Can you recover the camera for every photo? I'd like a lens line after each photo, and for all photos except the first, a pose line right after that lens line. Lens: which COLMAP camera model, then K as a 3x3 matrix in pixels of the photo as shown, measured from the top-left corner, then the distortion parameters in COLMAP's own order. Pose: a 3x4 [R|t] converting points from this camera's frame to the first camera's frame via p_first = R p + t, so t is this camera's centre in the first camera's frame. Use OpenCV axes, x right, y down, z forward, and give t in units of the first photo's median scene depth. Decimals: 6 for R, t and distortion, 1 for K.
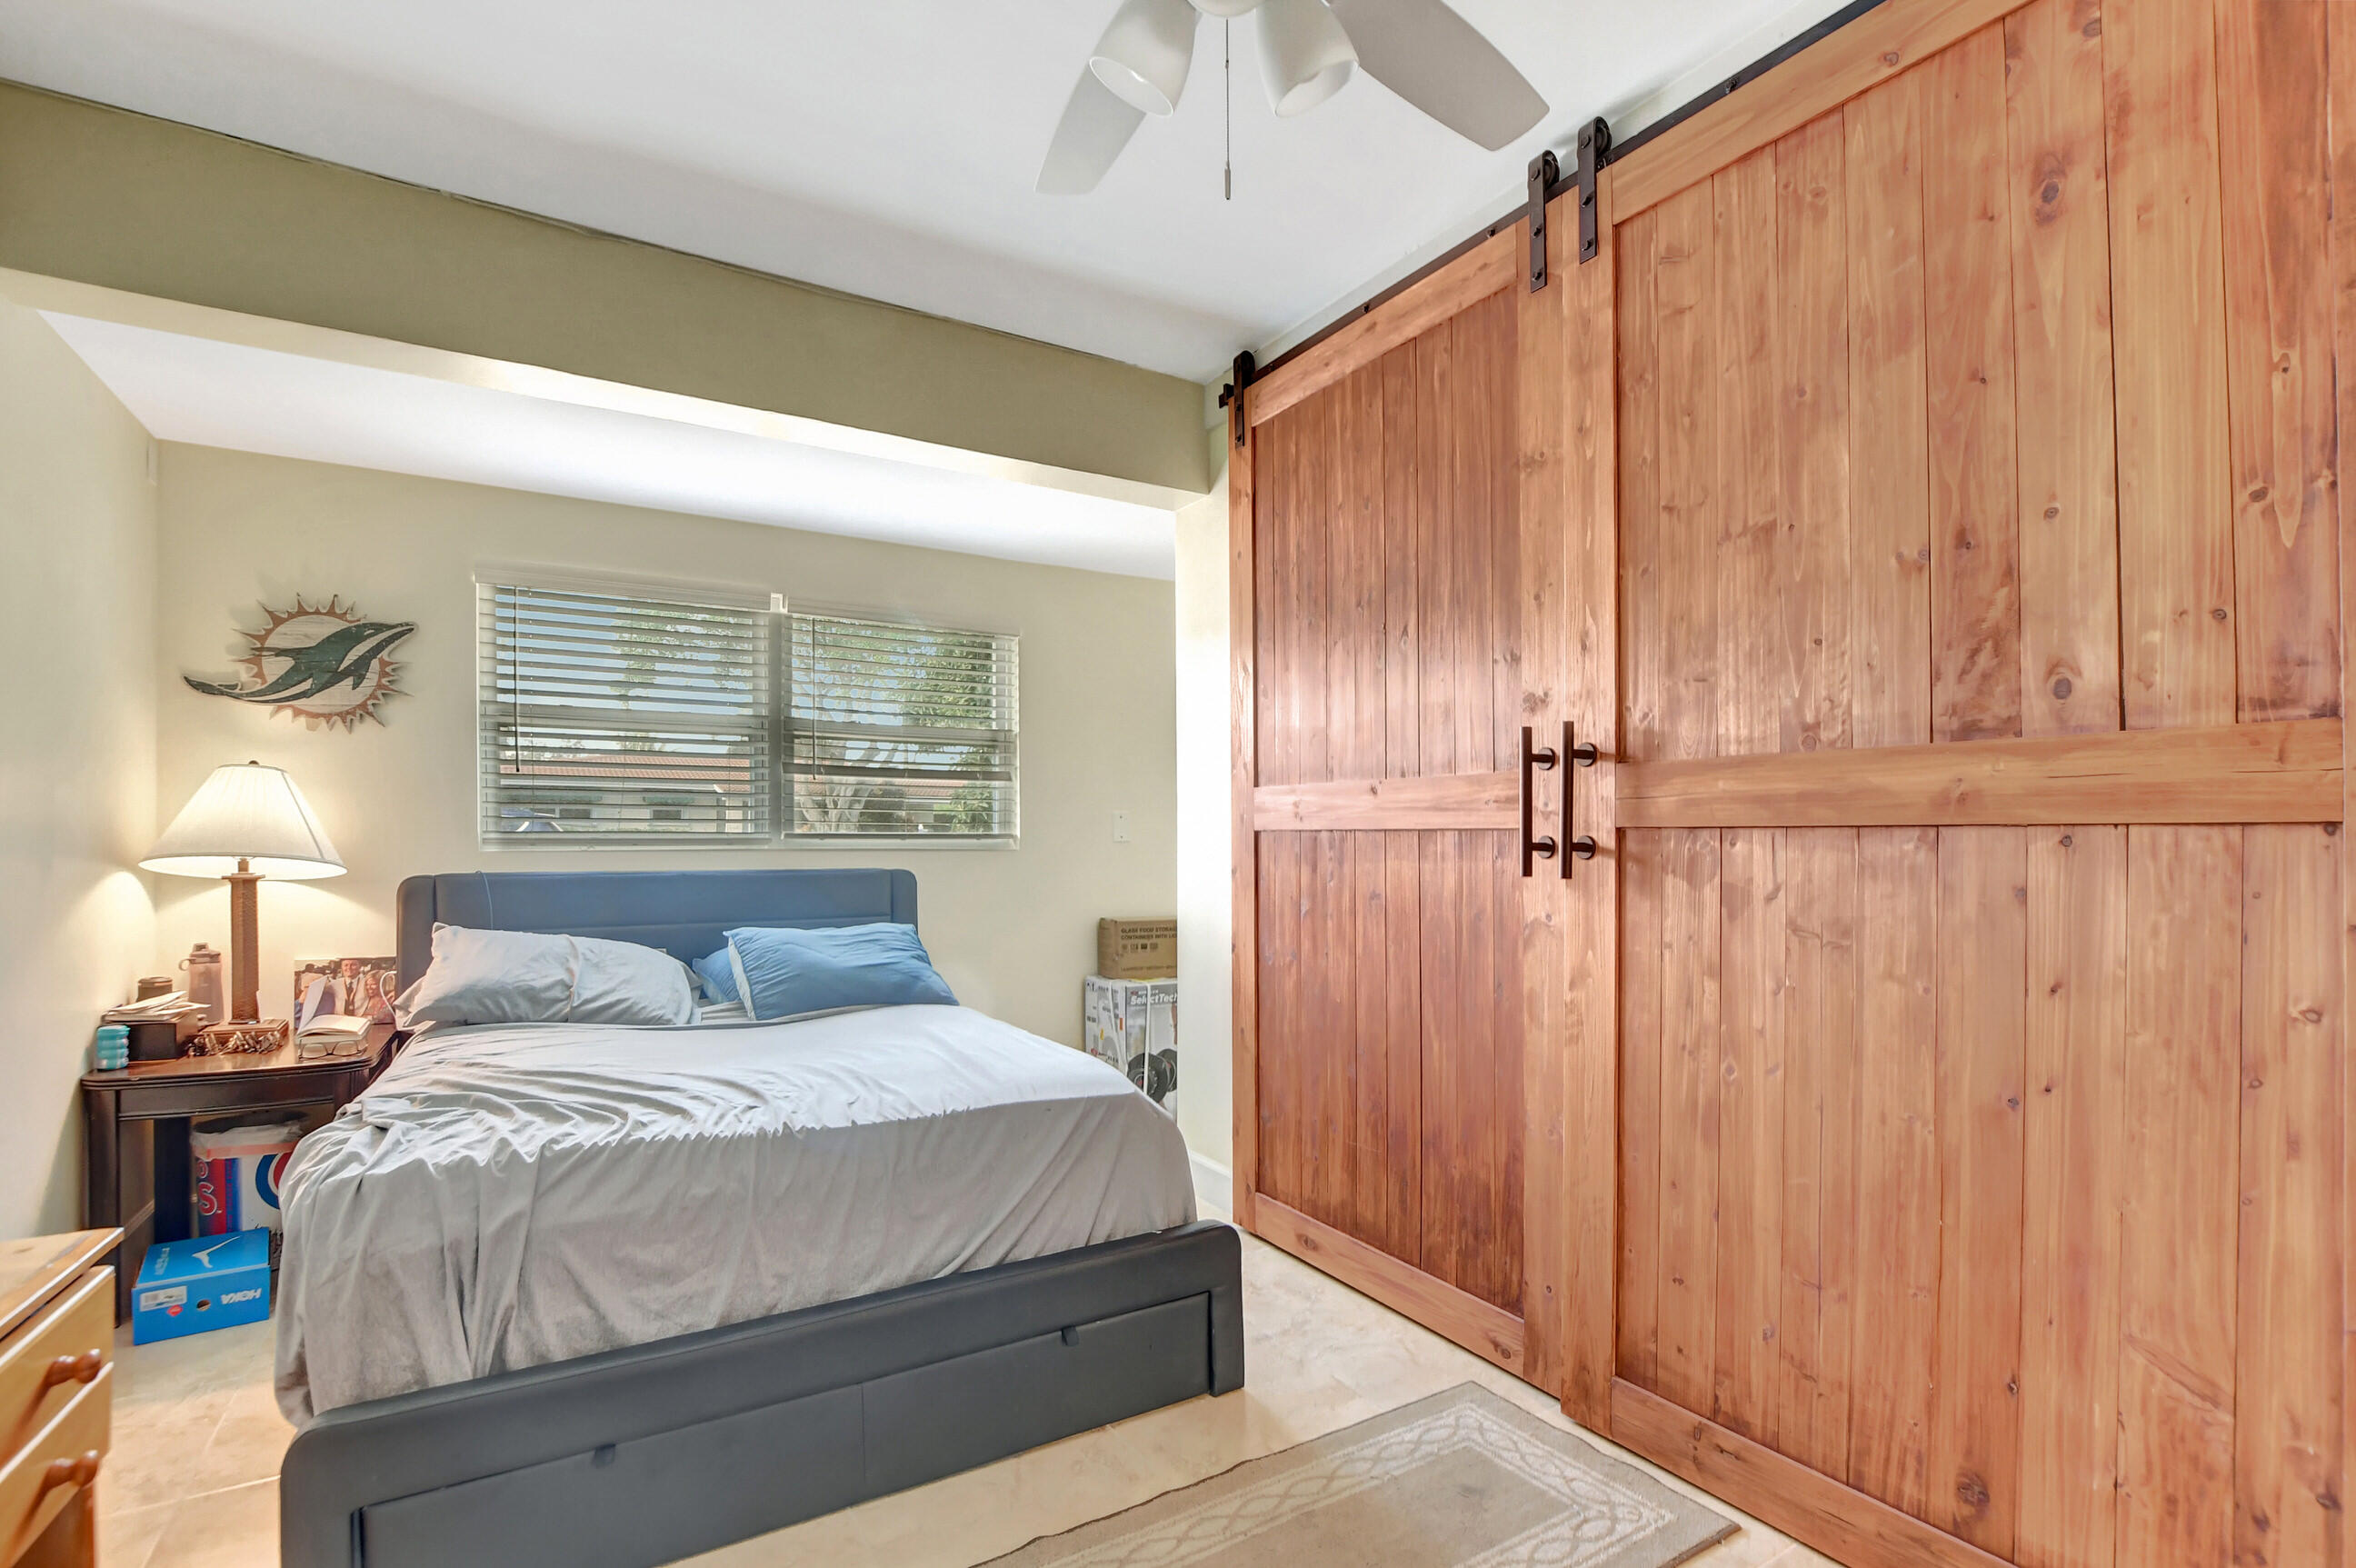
lens RADIAL K [[1116.1, 0, 1182.5], [0, 1116.1, 845.6], [0, 0, 1]] dist [-0.027954, -0.000194]
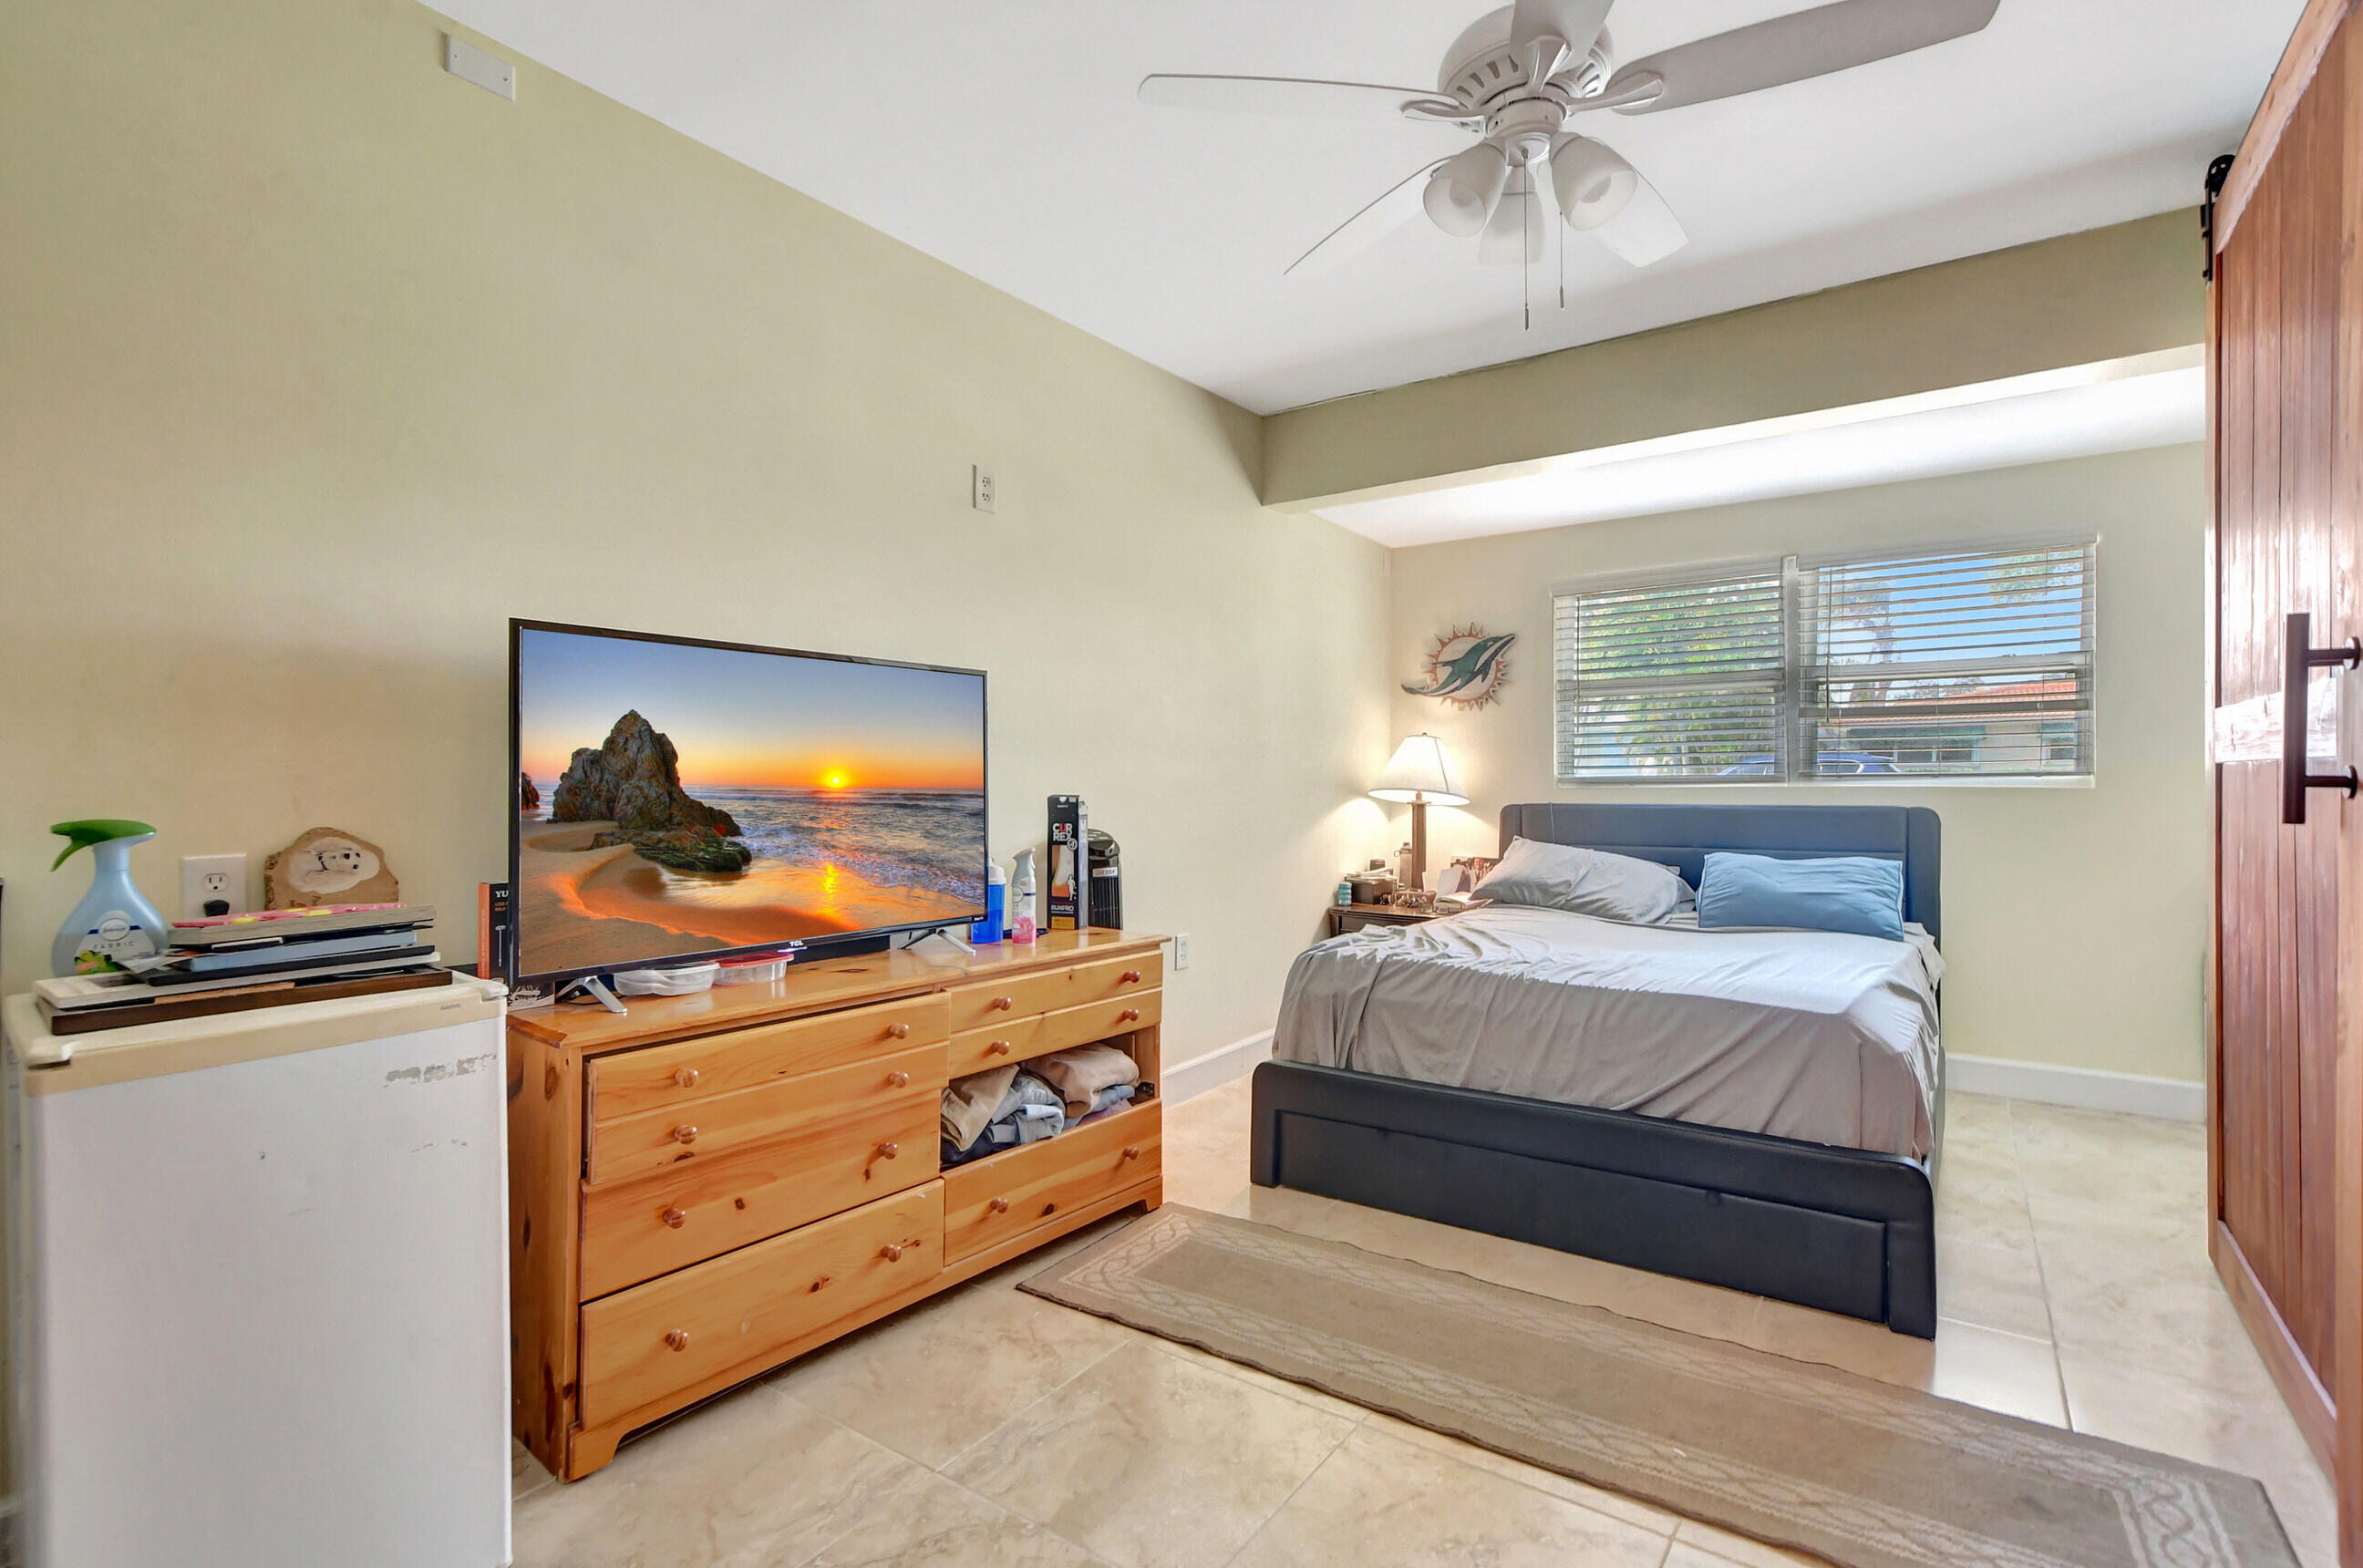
lens RADIAL K [[1089.4, 0, 1172.0], [0, 1089.4, 777.2], [0, 0, 1]] dist [-0.026698, 0.000687]
pose [[0.380880, -0.009535, -0.924575, 0.523871], [-0.000686, 0.999944, -0.010595, 0.007279], [0.924624, 0.004670, 0.380852, 0.023260]]
